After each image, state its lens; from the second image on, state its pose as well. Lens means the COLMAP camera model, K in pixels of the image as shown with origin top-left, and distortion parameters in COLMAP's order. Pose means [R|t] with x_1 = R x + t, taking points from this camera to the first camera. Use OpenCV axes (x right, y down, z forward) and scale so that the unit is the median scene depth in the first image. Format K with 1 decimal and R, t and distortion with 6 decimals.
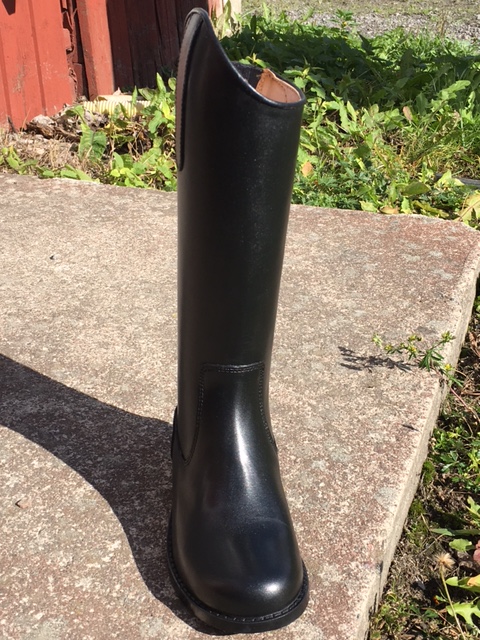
lens RADIAL K [[947.3, 0, 241.1], [0, 947.3, 322.9], [0, 0, 1]] dist [0.061679, 0.000000]
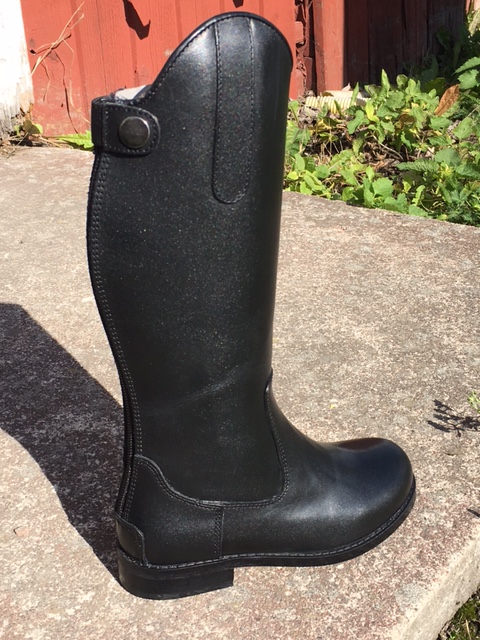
lens RADIAL K [[947.3, 0, 242.4], [0, 947.3, 317.2], [0, 0, 1]] dist [0.061679, 0.000000]
pose [[0.952500, 0.107207, -0.285044, 0.160972], [-0.105466, 0.994190, 0.021498, -0.046331], [0.285693, 0.009585, 0.958273, 0.104041]]
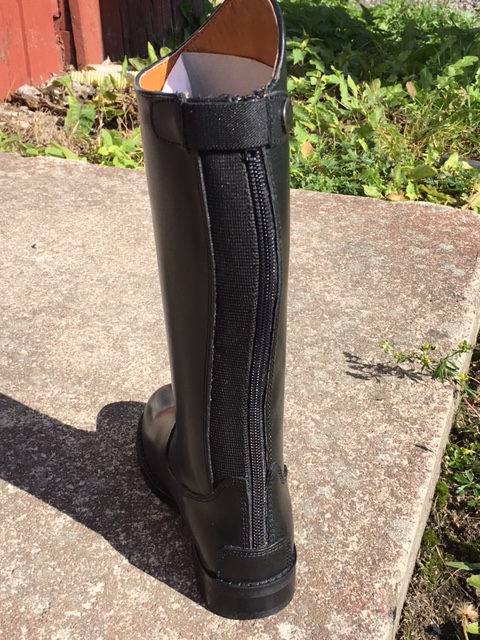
lens RADIAL K [[947.3, 0, 240.0], [0, 947.3, 321.6], [0, 0, 1]] dist [0.061679, 0.000000]
pose [[0.999900, 0.010063, 0.009946, -0.006615], [-0.010380, 0.999422, 0.032376, -0.030727], [-0.009615, -0.032476, 0.999426, 0.074712]]
